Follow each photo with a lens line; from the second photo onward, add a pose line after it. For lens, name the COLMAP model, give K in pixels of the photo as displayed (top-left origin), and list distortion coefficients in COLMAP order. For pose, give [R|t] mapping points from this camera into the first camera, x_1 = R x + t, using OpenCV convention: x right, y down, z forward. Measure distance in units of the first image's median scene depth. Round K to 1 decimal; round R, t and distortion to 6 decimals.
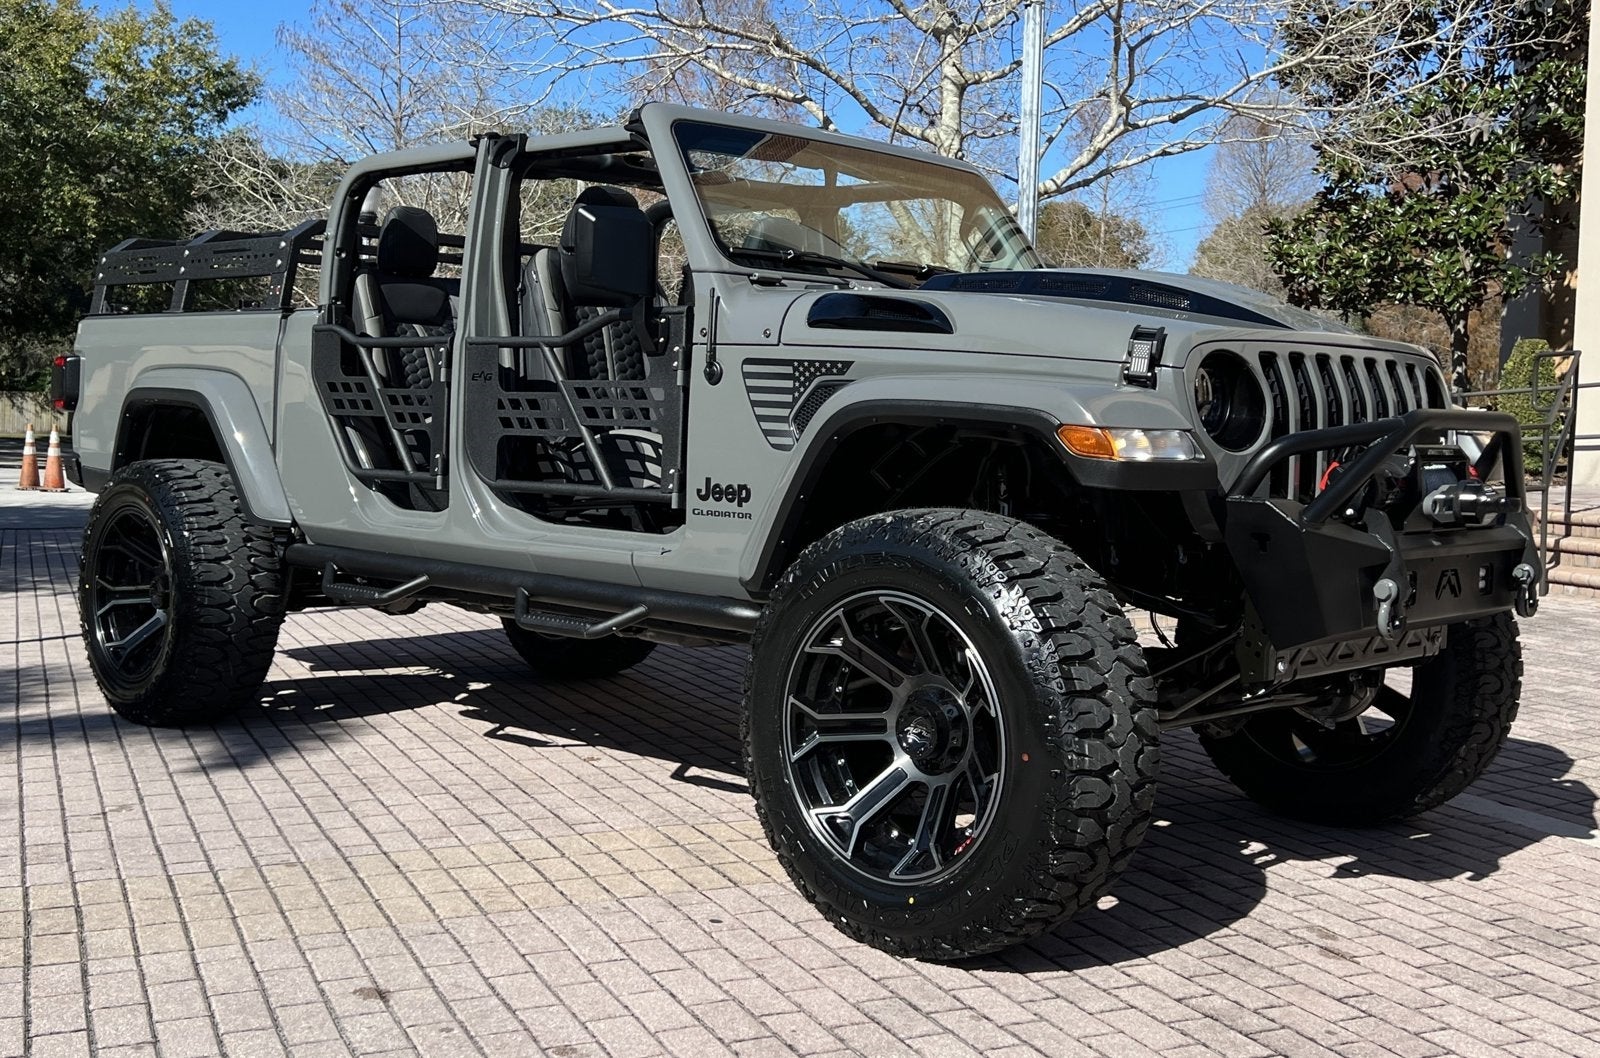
lens RADIAL K [[1781.7, 0, 804.9], [0, 1781.7, 459.1], [0, 0, 1]] dist [0.119709, -0.299626]
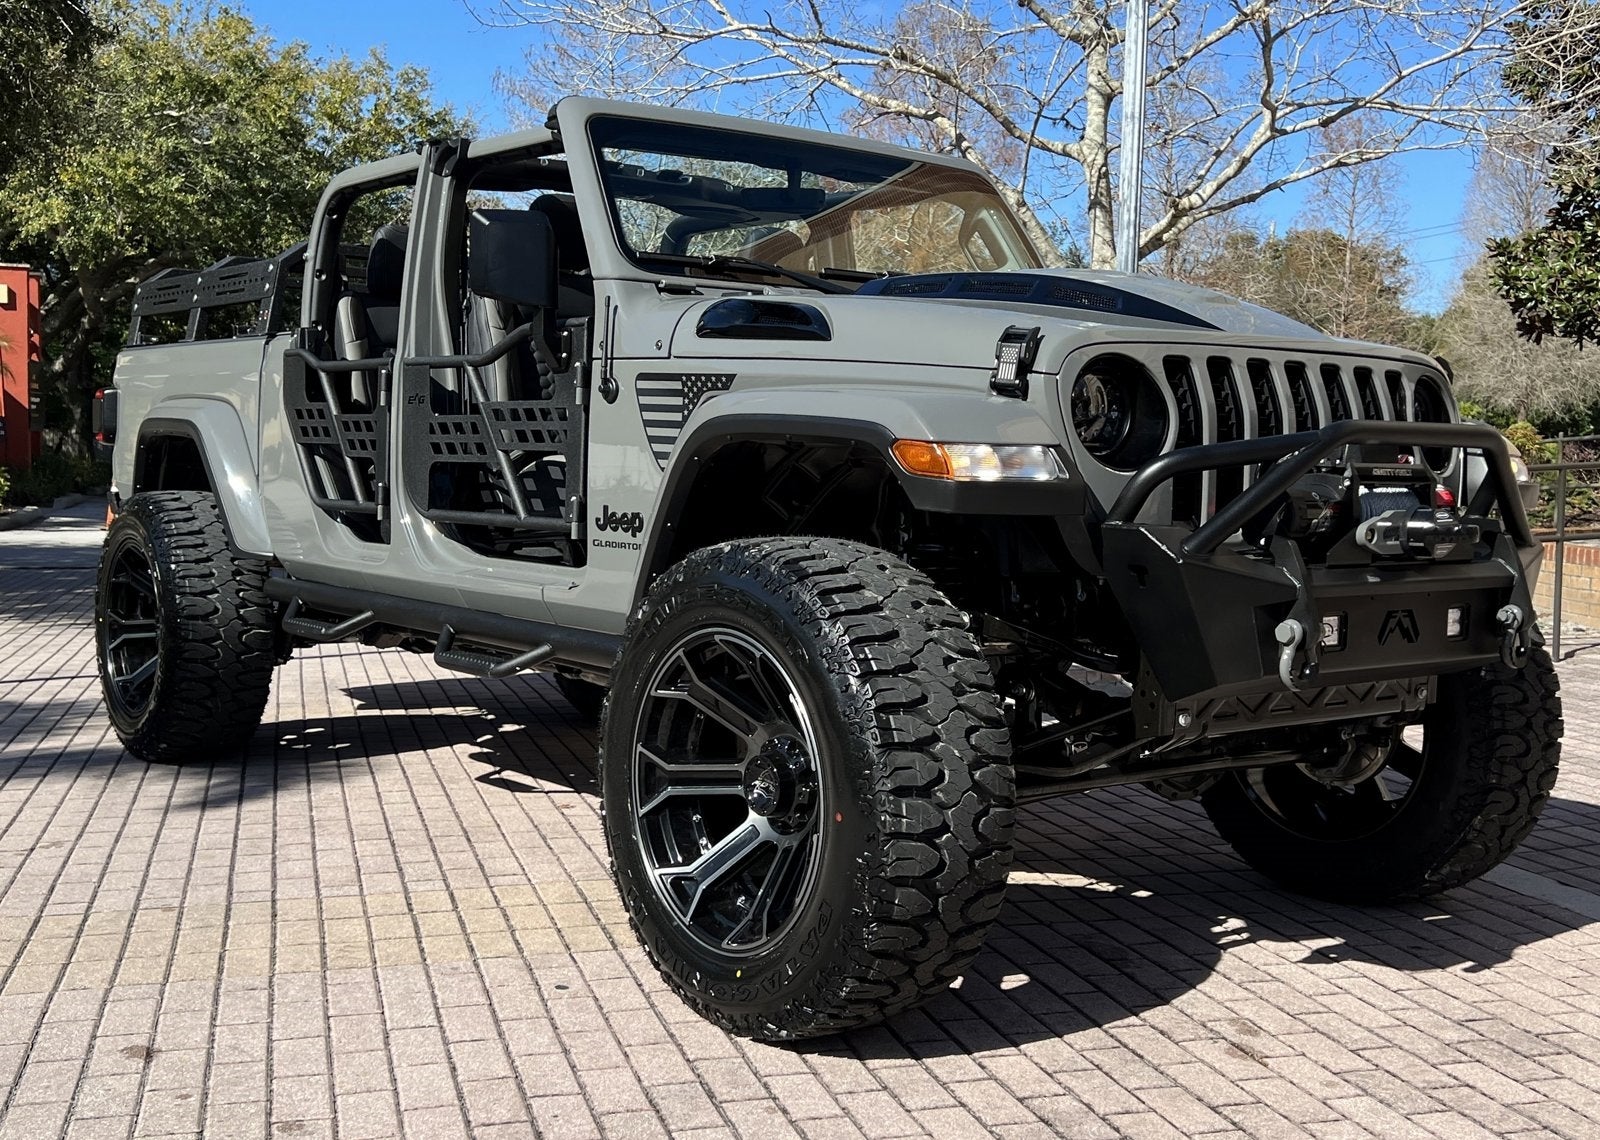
lens RADIAL K [[1798.7, 0, 800.0], [0, 1798.7, 570.0], [0, 0, 1]] dist [0.132437, -0.343477]
pose [[0.989392, 0.005919, -0.145151, 0.178109], [-0.000786, 0.999373, 0.035397, 0.010733], [0.145269, -0.034907, 0.988776, 0.097502]]
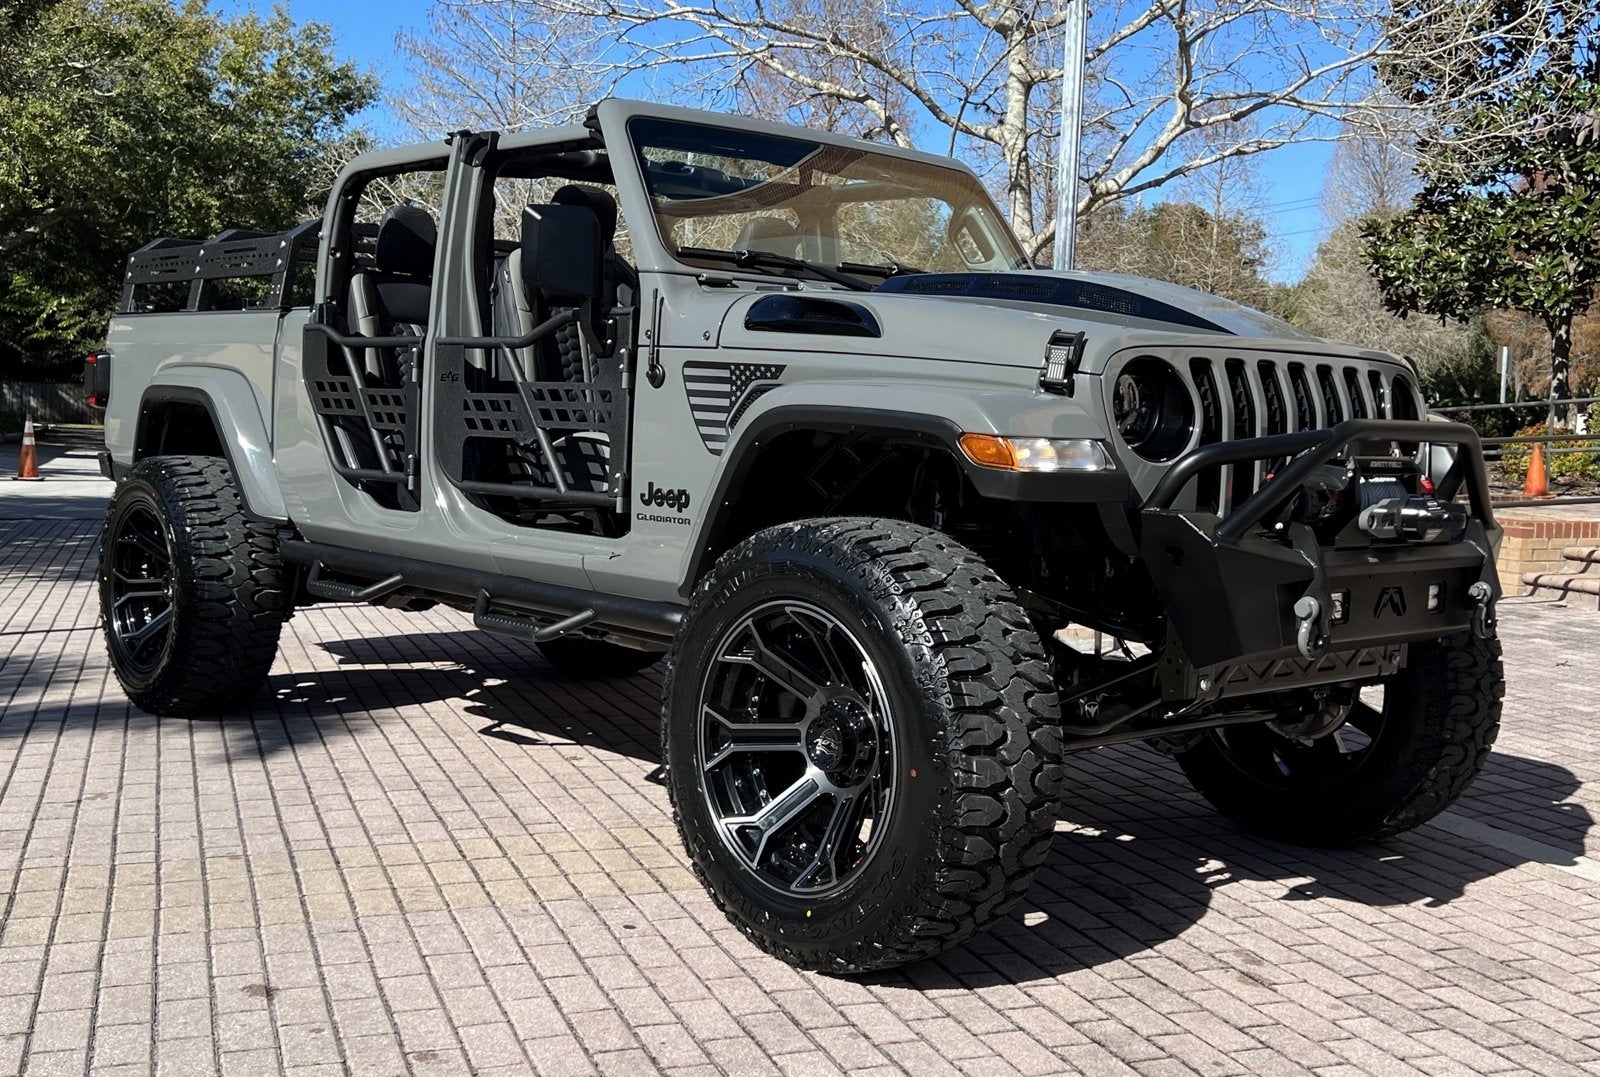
lens RADIAL K [[1747.1, 0, 800.0], [0, 1747.1, 538.5], [0, 0, 1]] dist [0.139000, -0.380053]
pose [[0.997155, 0.014286, -0.074017, 0.100032], [-0.010947, 0.998912, 0.045322, -0.003172], [0.074584, -0.044383, 0.996227, 0.036930]]
